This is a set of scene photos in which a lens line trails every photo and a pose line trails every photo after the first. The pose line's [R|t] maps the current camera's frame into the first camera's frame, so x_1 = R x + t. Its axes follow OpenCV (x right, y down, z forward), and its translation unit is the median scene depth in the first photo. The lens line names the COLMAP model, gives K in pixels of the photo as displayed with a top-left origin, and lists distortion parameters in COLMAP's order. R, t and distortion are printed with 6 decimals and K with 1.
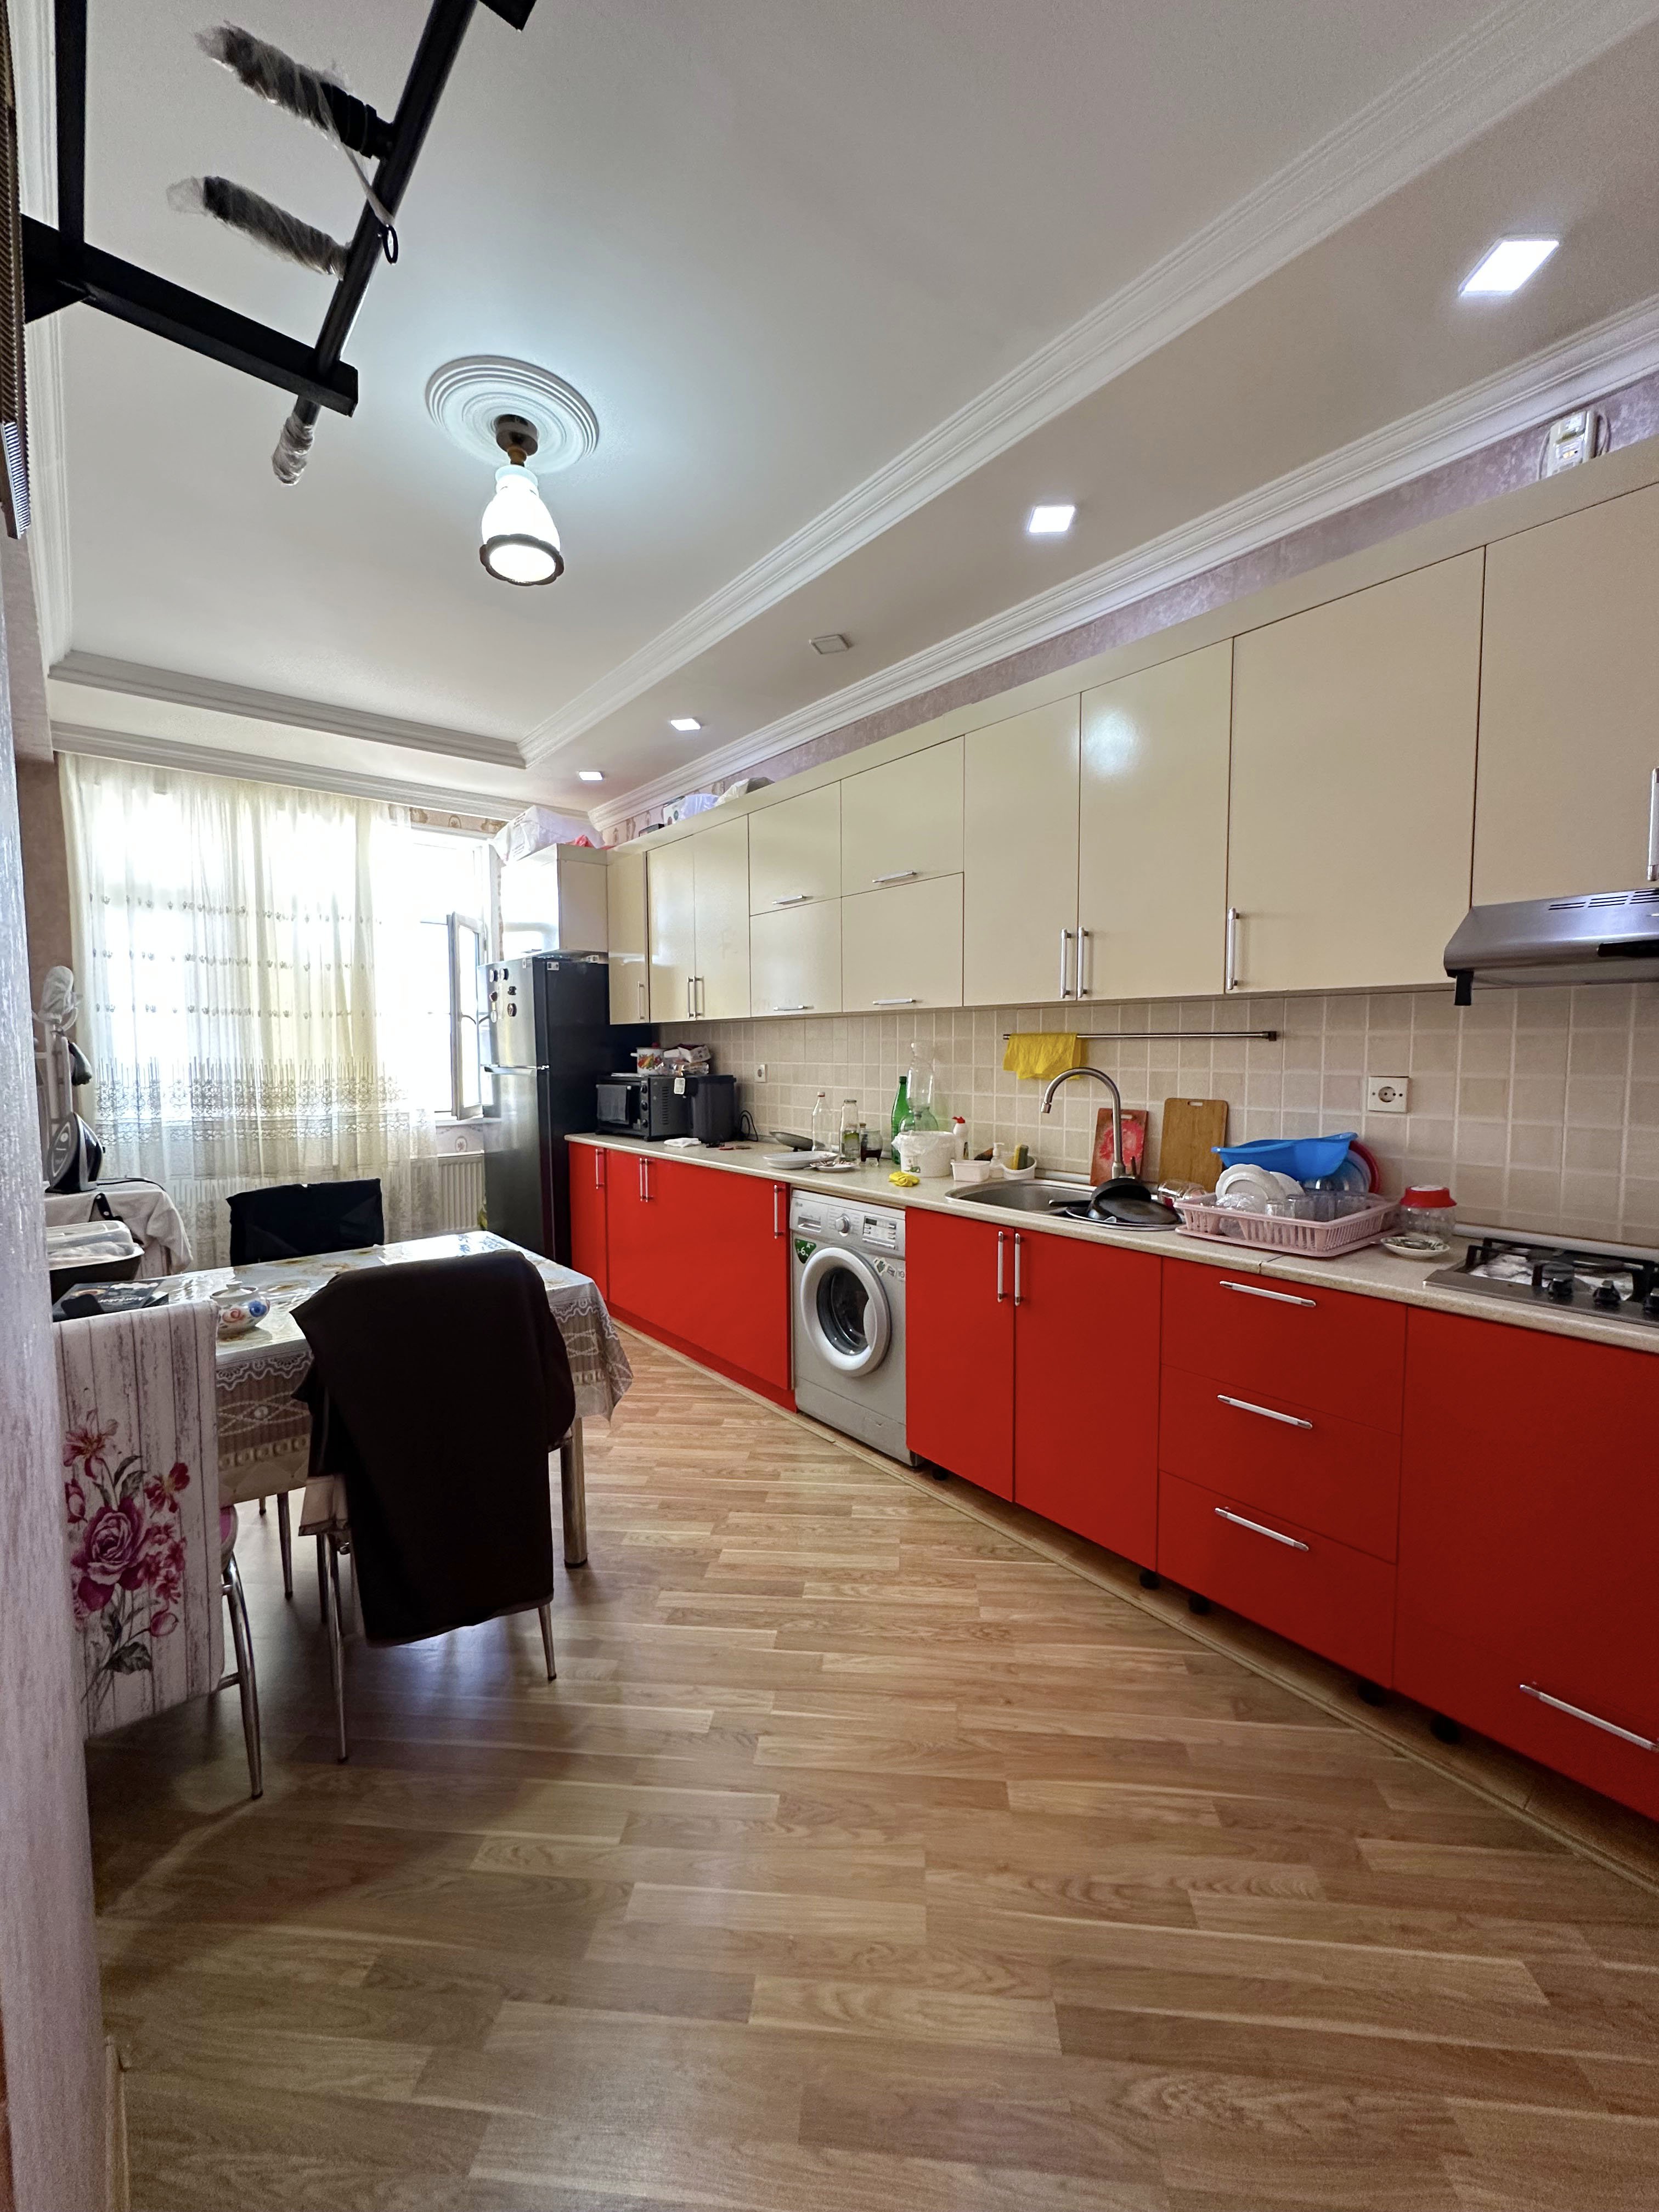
lens RADIAL K [[885.6, 0, 833.9], [0, 885.6, 1100.1], [0, 0, 1]] dist [-0.000624, -0.000089]
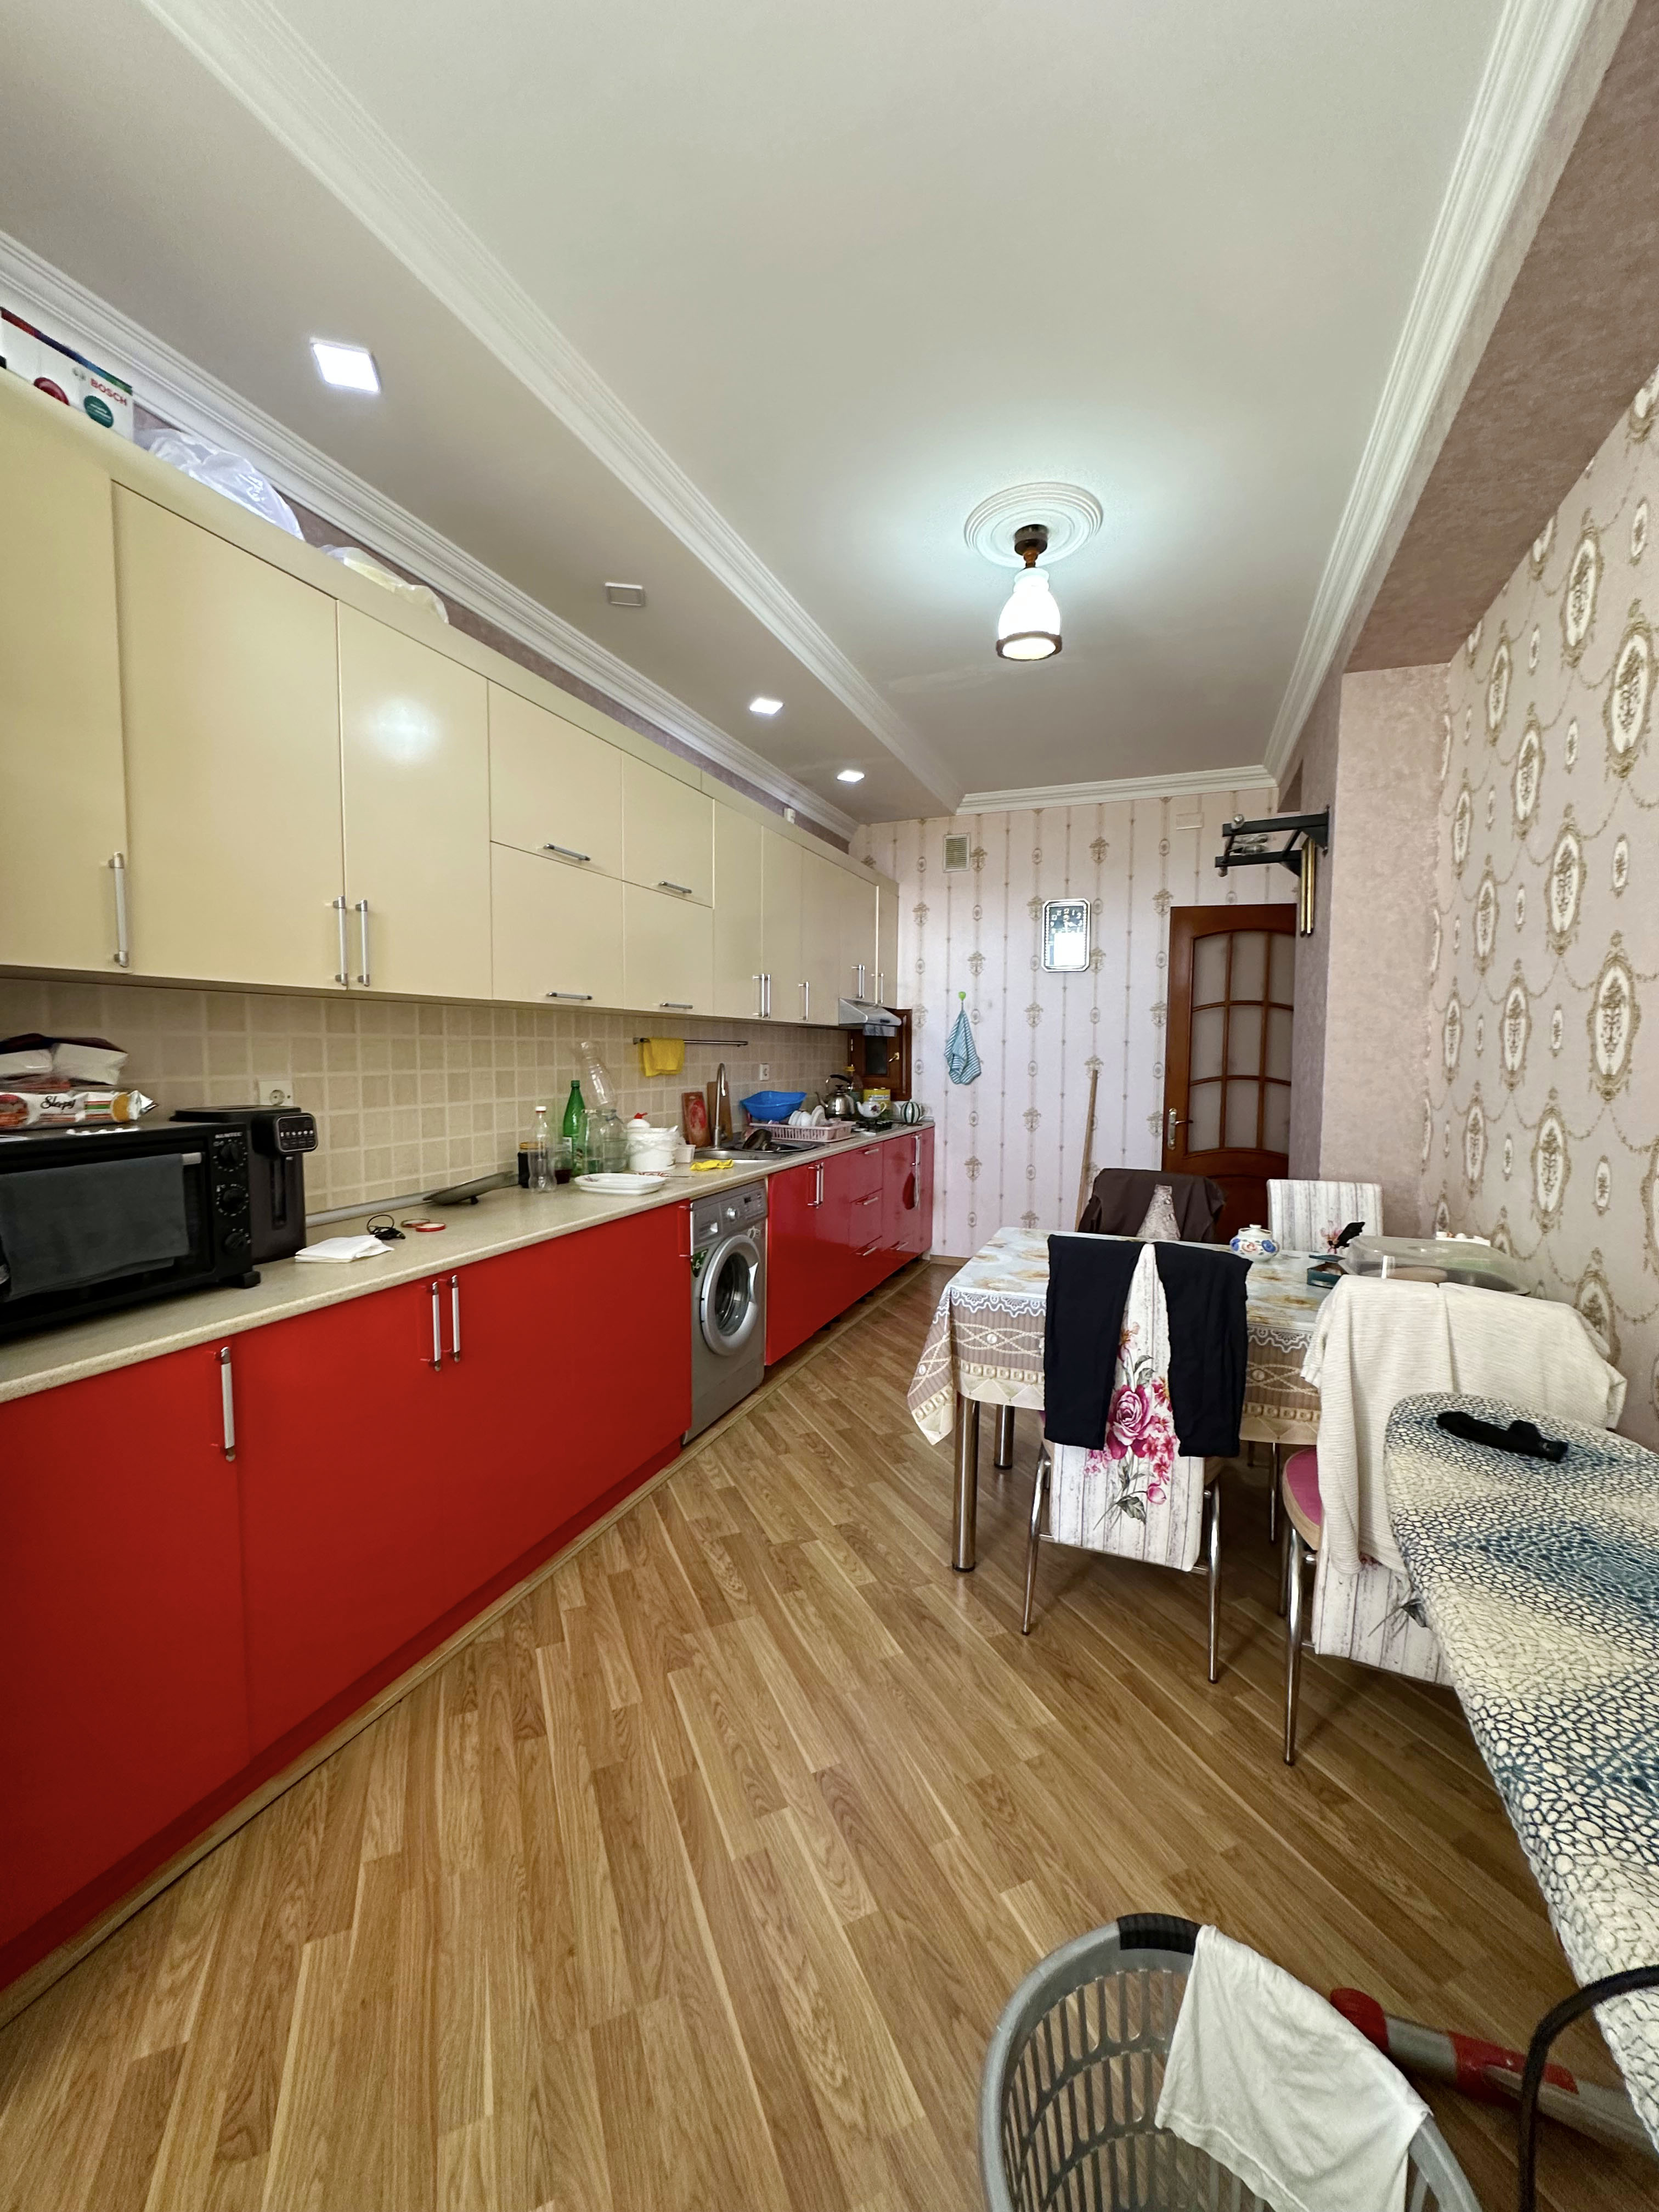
lens RADIAL K [[885.6, 0, 832.9], [0, 885.6, 1111.3], [0, 0, 1]] dist [-0.000624, -0.000089]
pose [[-0.478403, -0.057536, 0.876253, -0.805834], [0.053372, 0.994101, 0.094414, -0.063912], [-0.876517, 0.091935, -0.472511, 1.140016]]
